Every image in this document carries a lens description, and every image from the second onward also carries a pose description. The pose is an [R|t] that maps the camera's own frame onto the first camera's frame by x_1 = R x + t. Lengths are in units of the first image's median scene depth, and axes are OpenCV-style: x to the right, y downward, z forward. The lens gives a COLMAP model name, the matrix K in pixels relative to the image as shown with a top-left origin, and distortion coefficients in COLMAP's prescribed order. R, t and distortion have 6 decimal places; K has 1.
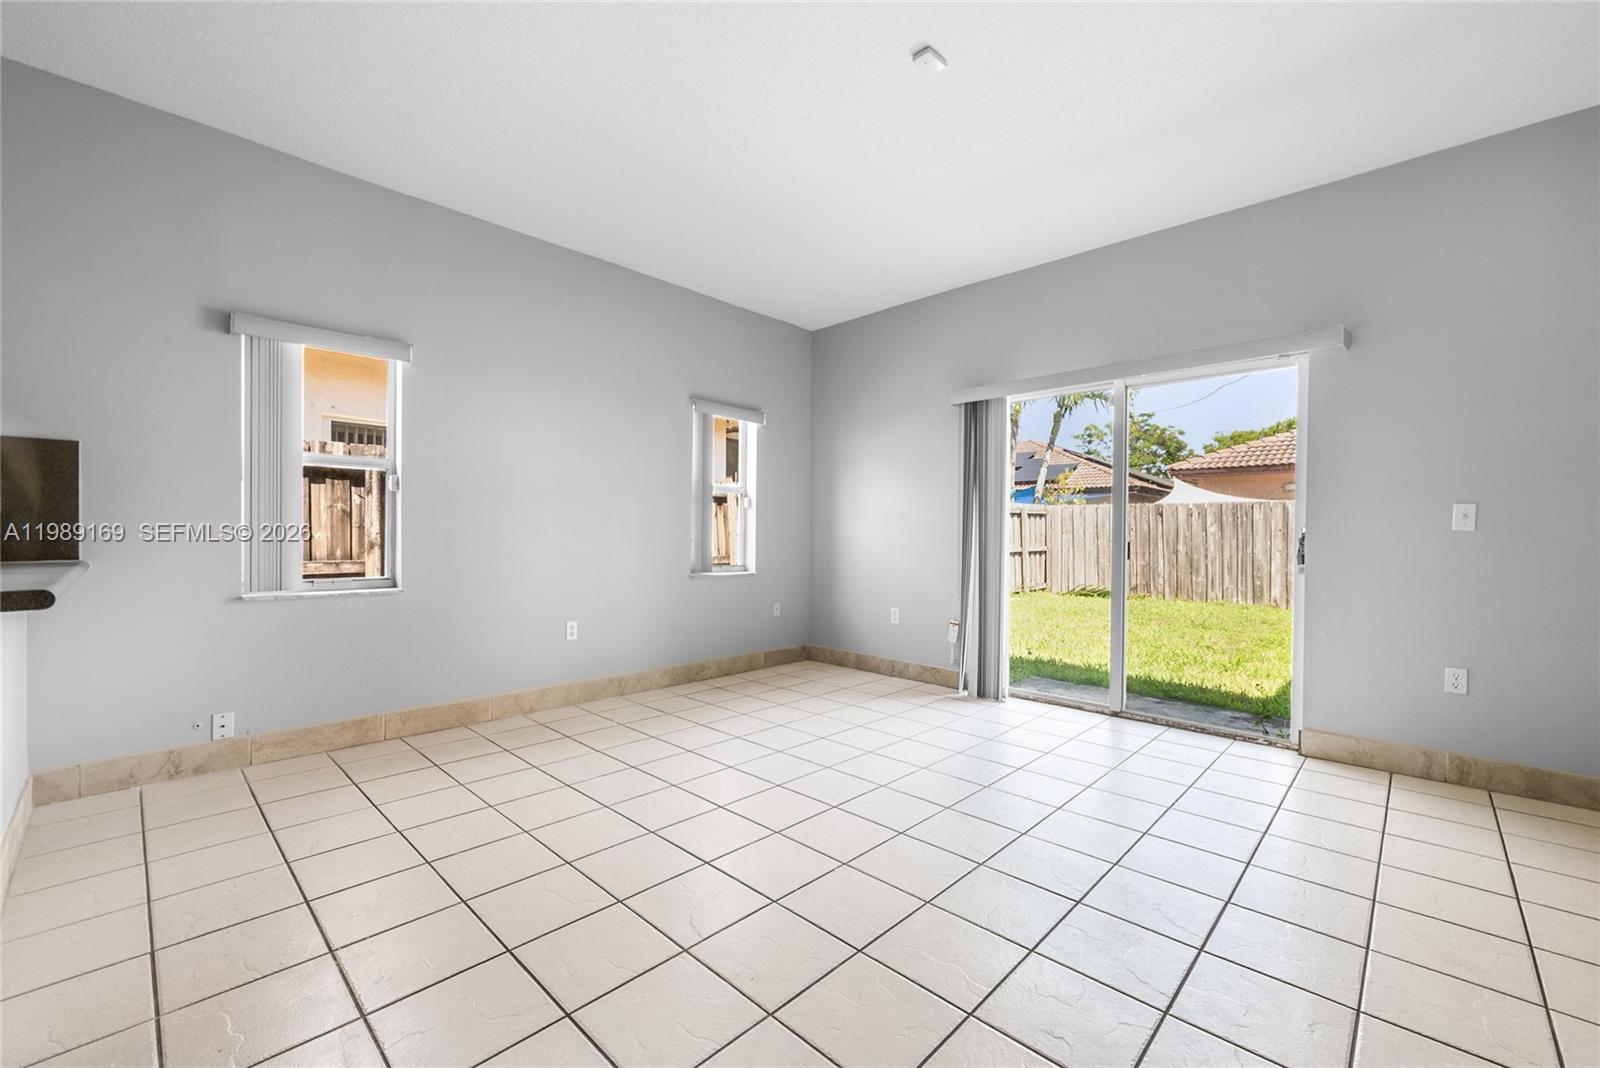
lens RADIAL K [[645.1, 0, 803.8], [0, 645.1, 536.4], [0, 0, 1]] dist [-0.002819, -0.000070]
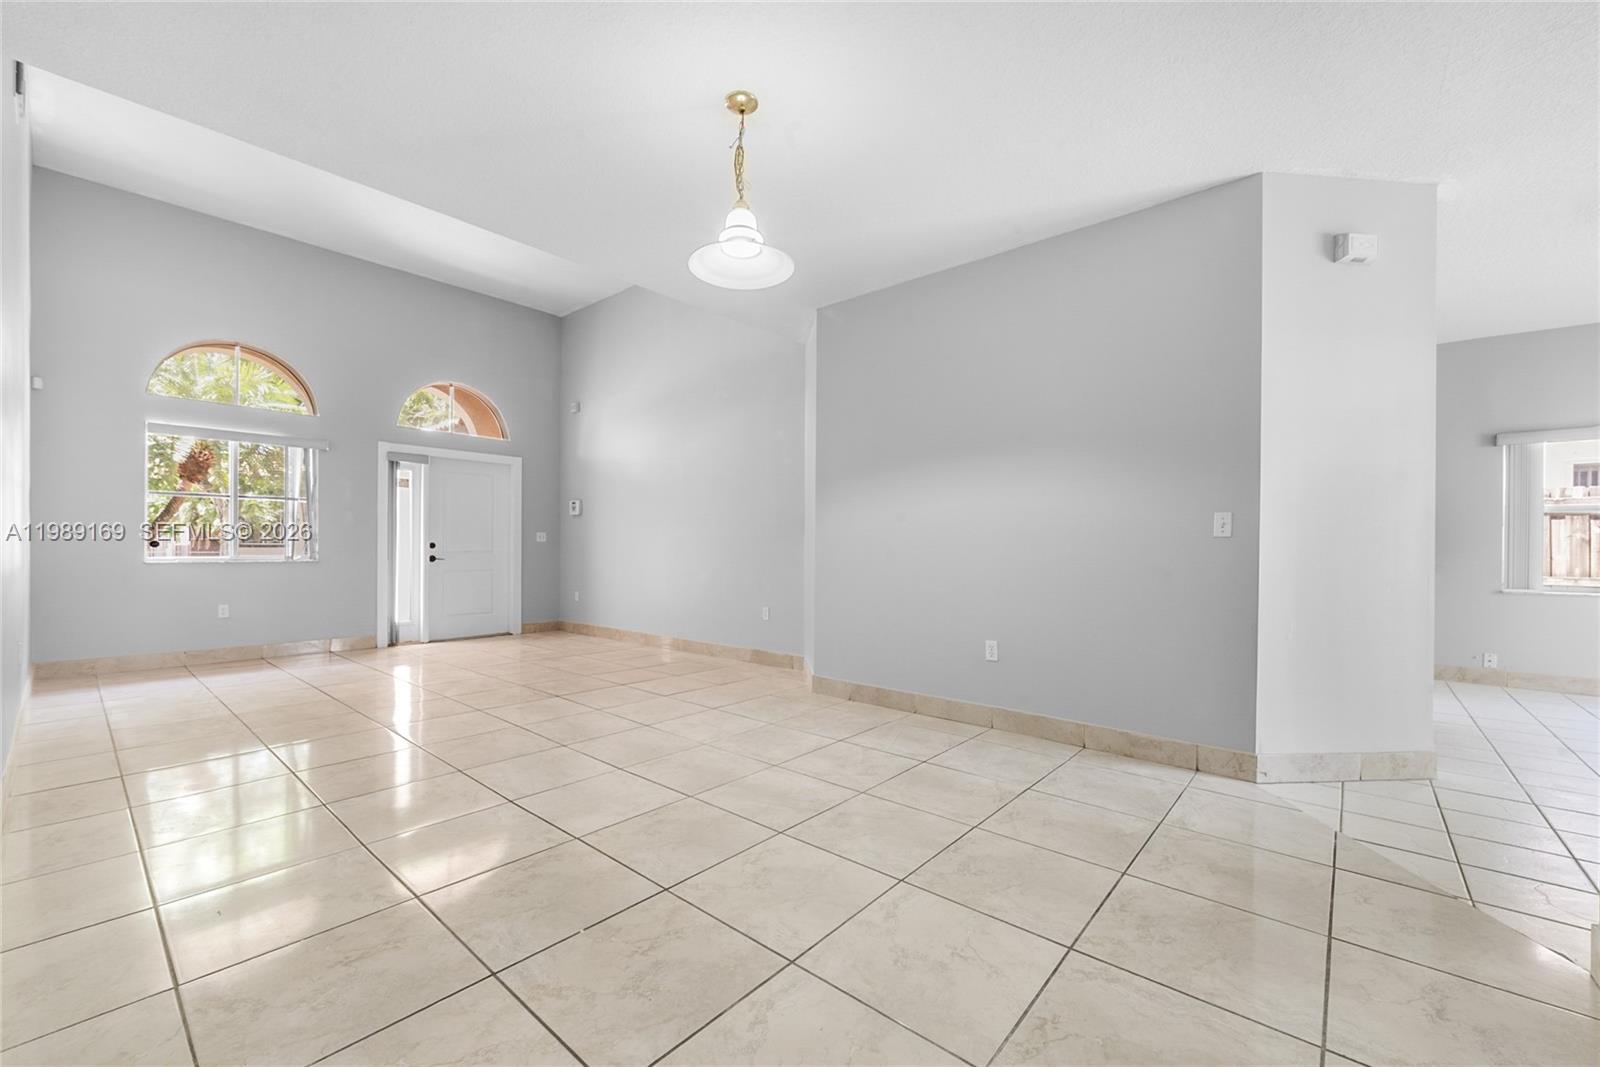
lens RADIAL K [[645.1, 0, 798.4], [0, 645.1, 542.5], [0, 0, 1]] dist [-0.002819, -0.000070]
pose [[0.047186, -0.003059, -0.998881, 0.508590], [-0.016791, 0.999852, -0.003856, -0.001465], [0.998745, 0.016954, 0.047128, -0.645311]]
